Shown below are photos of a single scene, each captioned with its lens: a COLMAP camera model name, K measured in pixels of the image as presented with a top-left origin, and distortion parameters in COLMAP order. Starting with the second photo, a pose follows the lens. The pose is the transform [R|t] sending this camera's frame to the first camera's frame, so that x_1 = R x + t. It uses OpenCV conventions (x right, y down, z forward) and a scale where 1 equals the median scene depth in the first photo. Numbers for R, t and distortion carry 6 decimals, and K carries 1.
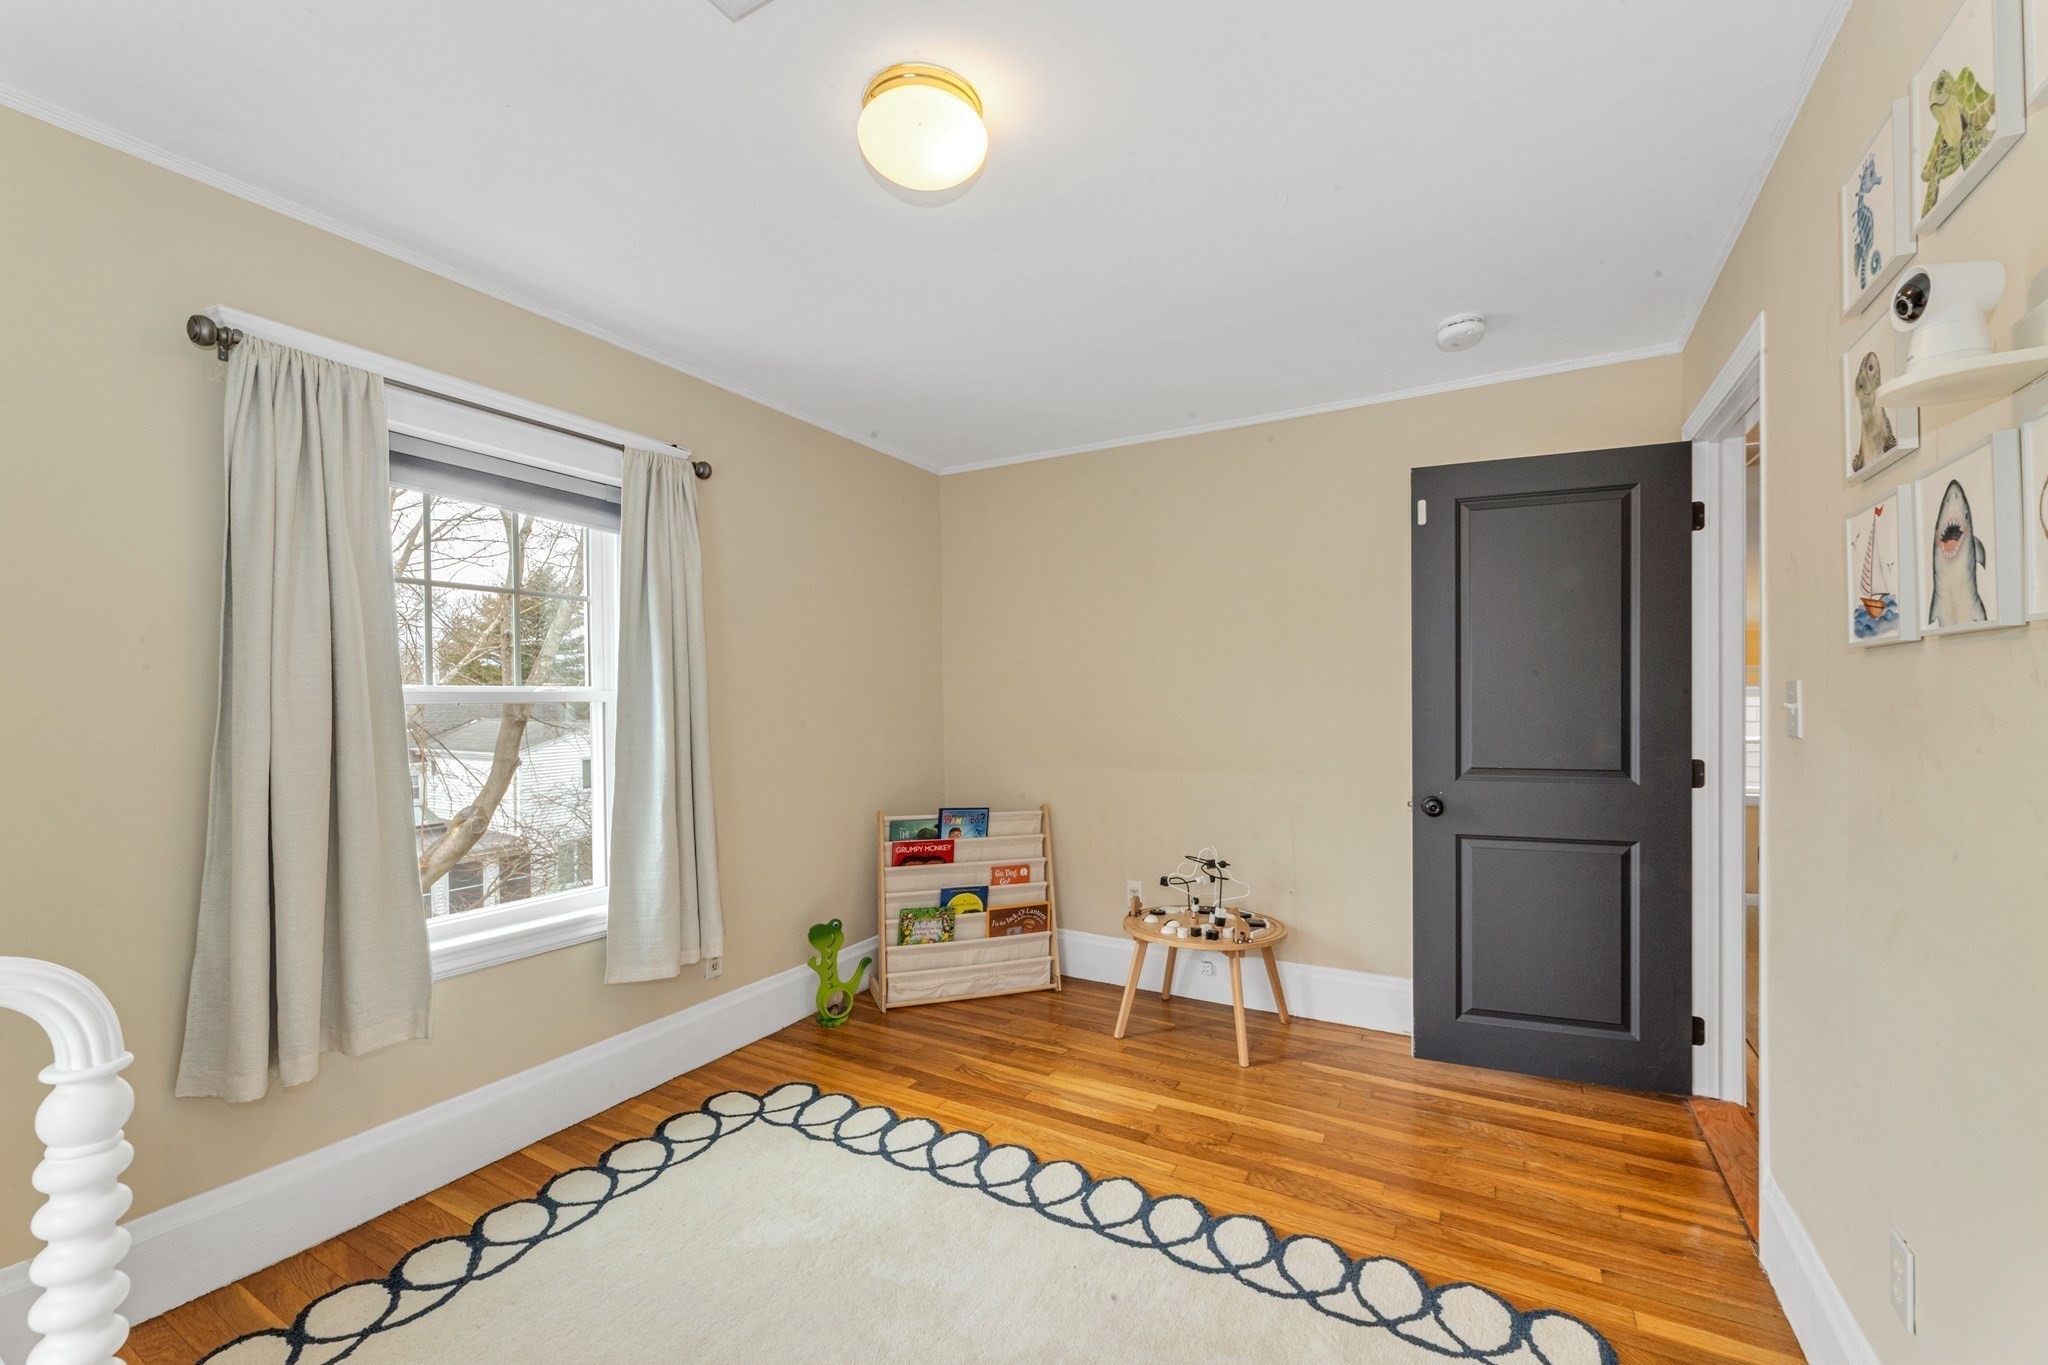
lens RADIAL K [[830.2, 0, 1017.2], [0, 830.2, 698.1], [0, 0, 1]] dist [0.001928, -0.000196]
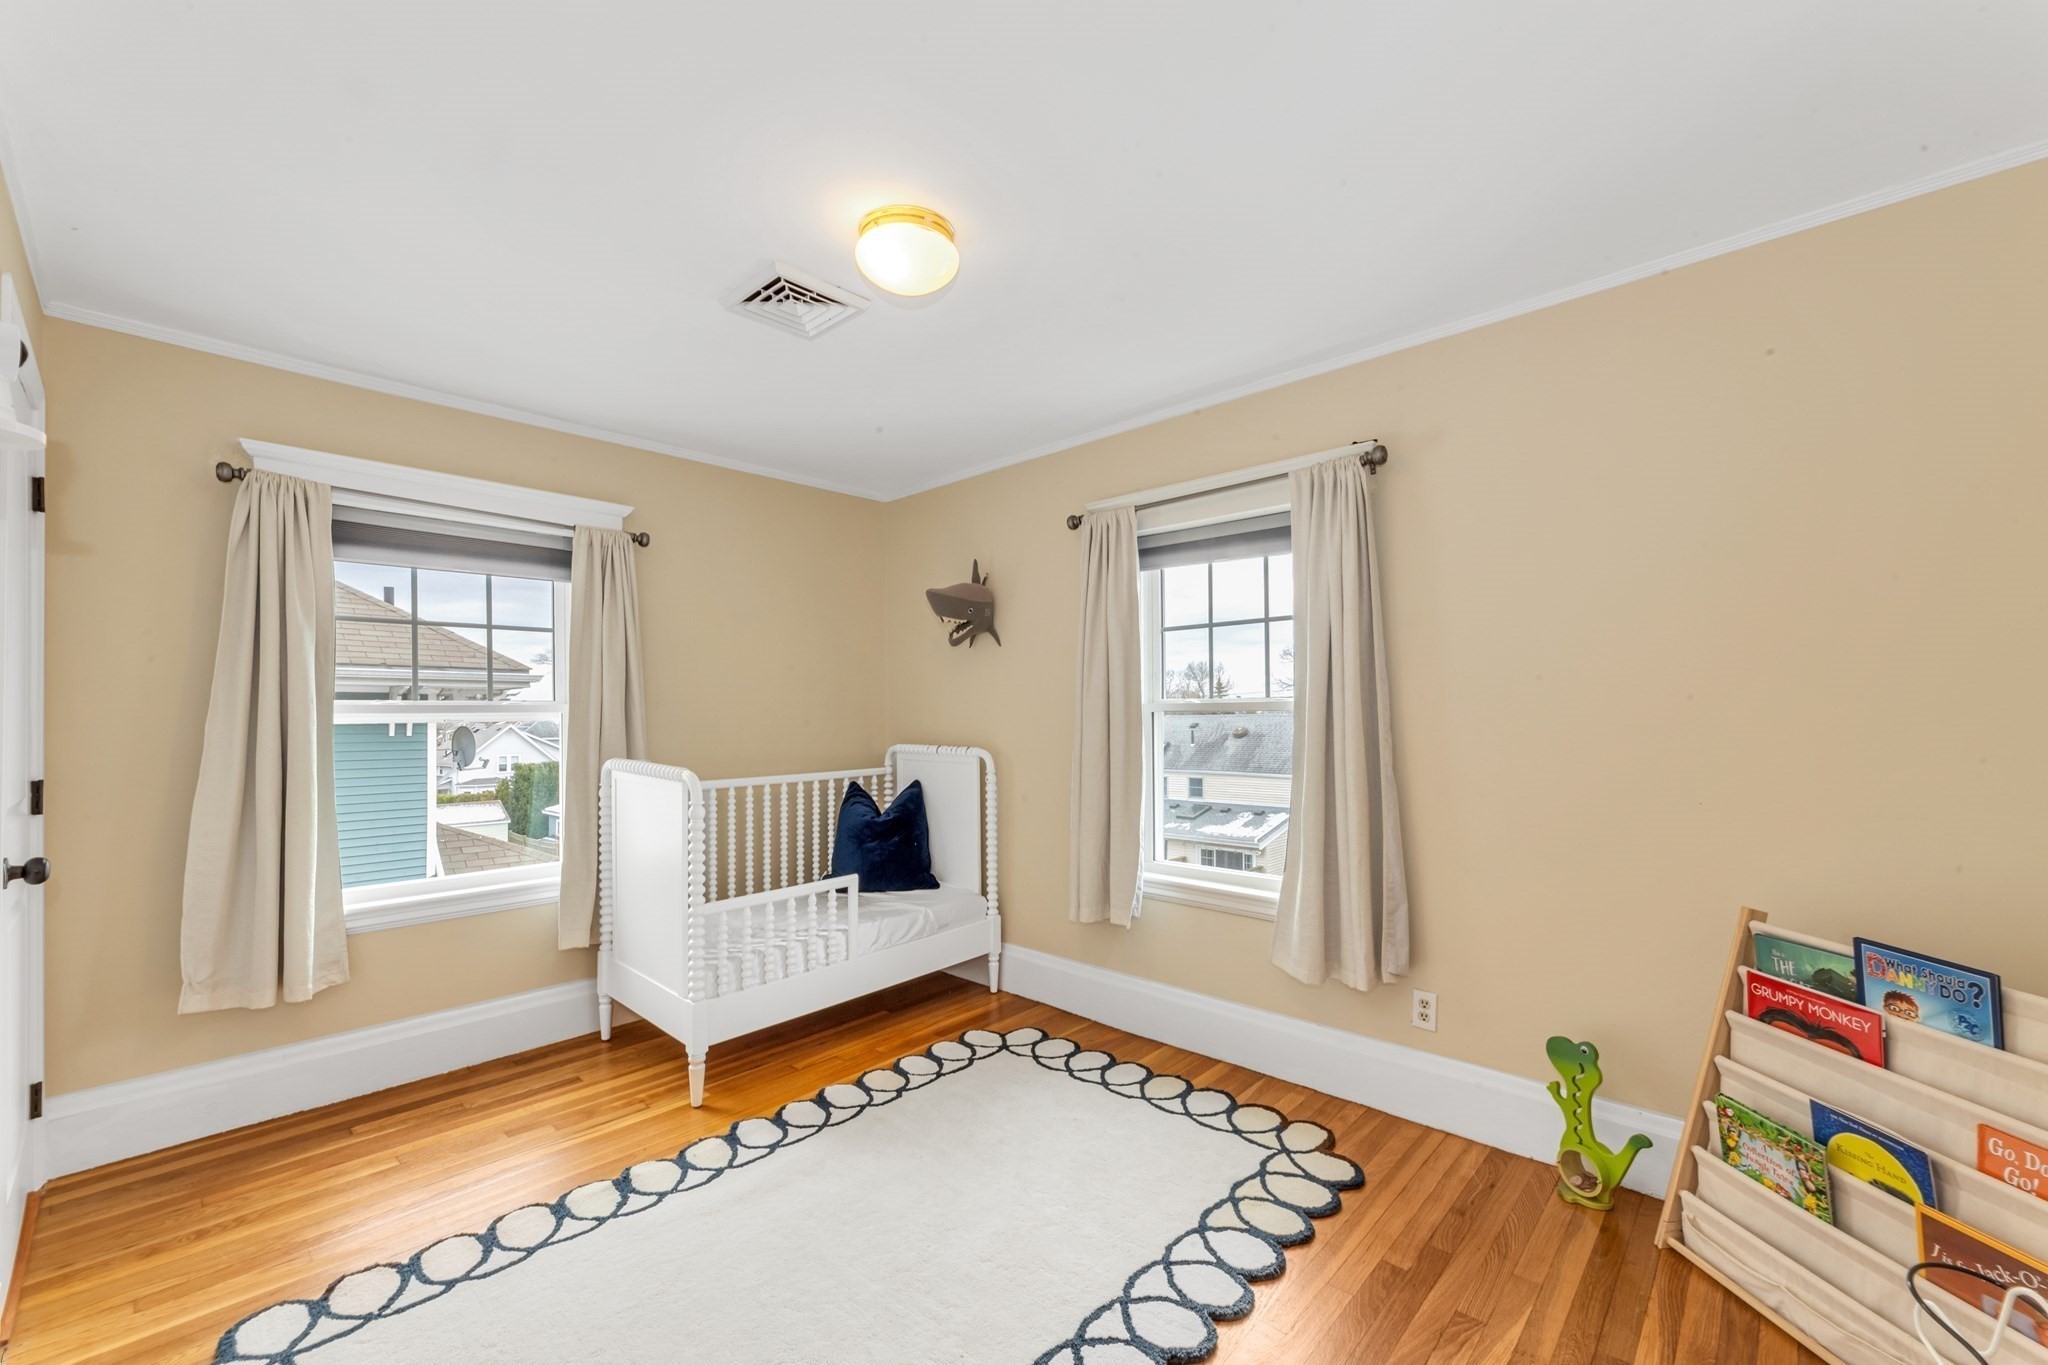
lens RADIAL K [[830.2, 0, 1014.8], [0, 830.2, 695.9], [0, 0, 1]] dist [0.001928, -0.000196]
pose [[-0.238460, -0.013909, -0.971053, 0.520613], [0.009931, 0.999810, -0.016759, 0.001108], [0.971101, -0.013640, -0.238277, 0.720854]]
